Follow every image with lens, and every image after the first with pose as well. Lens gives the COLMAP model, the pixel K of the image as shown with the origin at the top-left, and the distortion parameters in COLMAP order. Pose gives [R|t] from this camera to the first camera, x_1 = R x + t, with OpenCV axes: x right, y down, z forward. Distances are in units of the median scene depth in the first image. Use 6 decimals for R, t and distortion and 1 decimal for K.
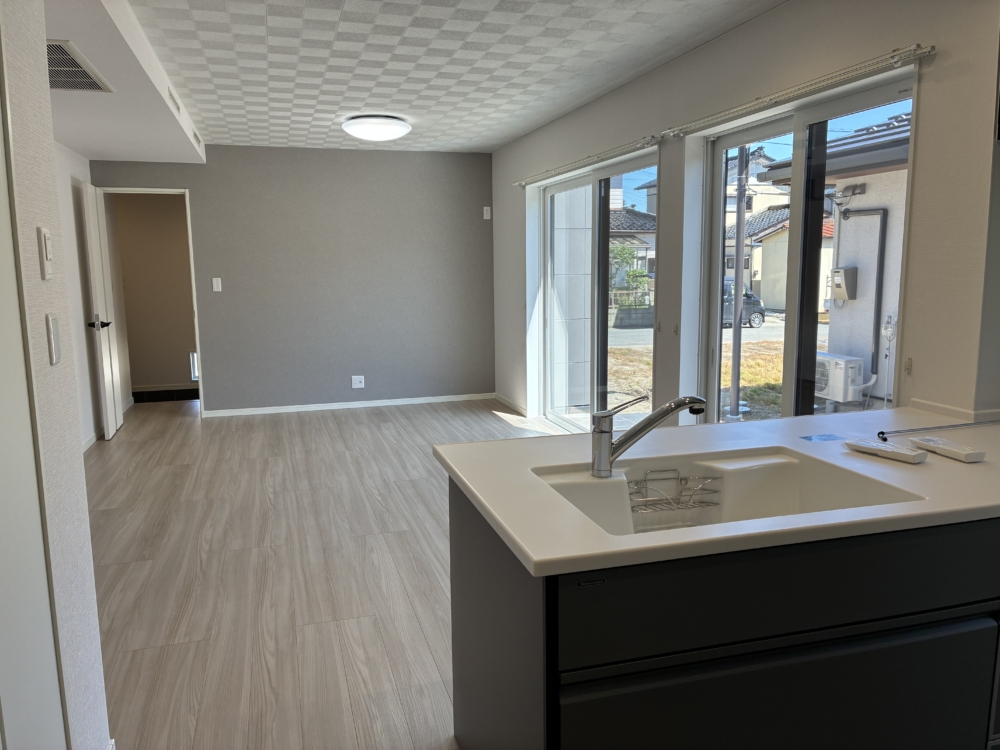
lens RADIAL K [[760.4, 0, 503.2], [0, 760.4, 375.4], [0, 0, 1]] dist [0.036288, -0.055246]
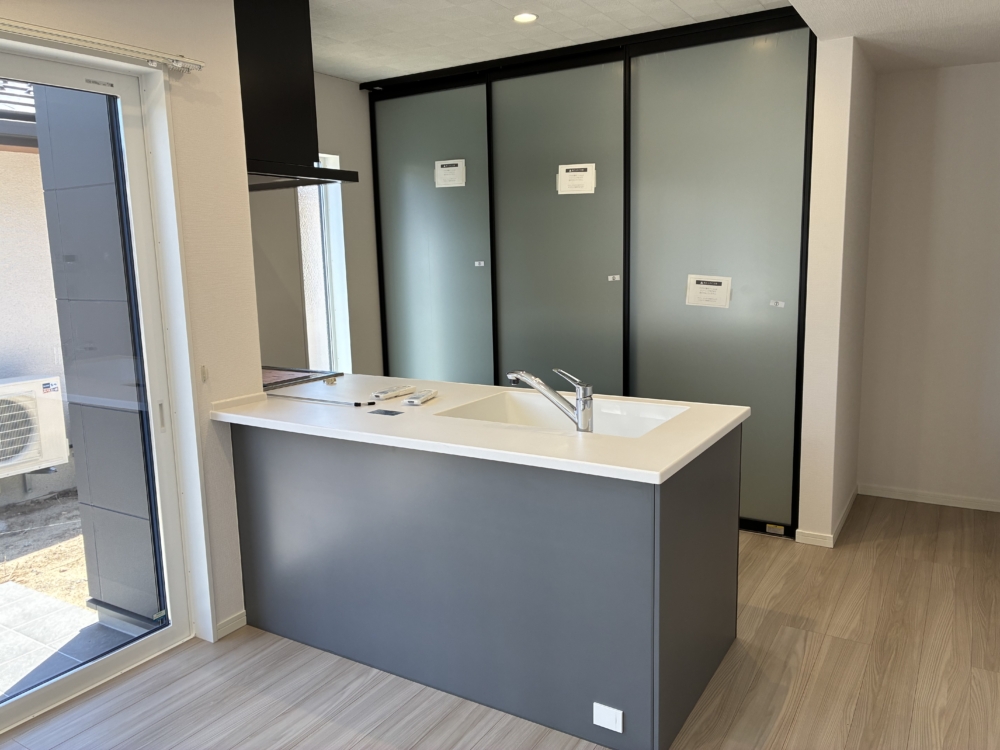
lens RADIAL K [[760.4, 0, 500.6], [0, 760.4, 379.5], [0, 0, 1]] dist [0.036288, -0.055246]
pose [[-0.676254, -0.108960, 0.728566, -0.527849], [0.116279, 0.960815, 0.251624, -0.191104], [-0.727434, 0.254878, -0.637085, 1.323319]]
